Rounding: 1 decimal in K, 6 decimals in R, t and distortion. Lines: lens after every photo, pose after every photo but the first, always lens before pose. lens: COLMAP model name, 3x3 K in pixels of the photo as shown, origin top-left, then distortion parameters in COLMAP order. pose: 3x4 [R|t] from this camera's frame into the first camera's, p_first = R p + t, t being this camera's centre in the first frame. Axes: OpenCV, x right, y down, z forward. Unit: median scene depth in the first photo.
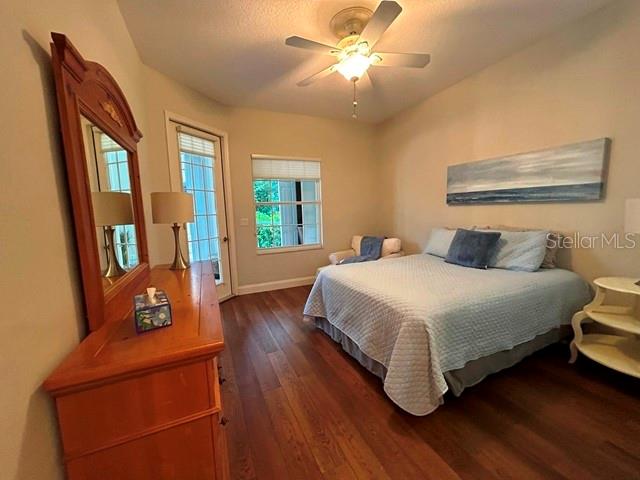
lens RADIAL K [[258.3, 0, 320.1], [0, 258.3, 240.0], [0, 0, 1]] dist [0.000046, 0.000409]
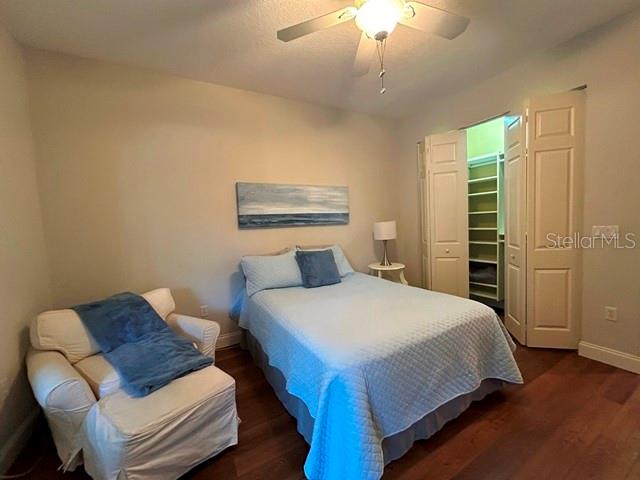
lens RADIAL K [[258.3, 0, 317.7], [0, 258.3, 238.3], [0, 0, 1]] dist [0.000046, 0.000409]
pose [[-0.107573, -0.032185, 0.993676, -0.421881], [0.162088, 0.985536, 0.049469, -0.130186], [-0.980895, 0.166384, -0.100800, 1.040022]]
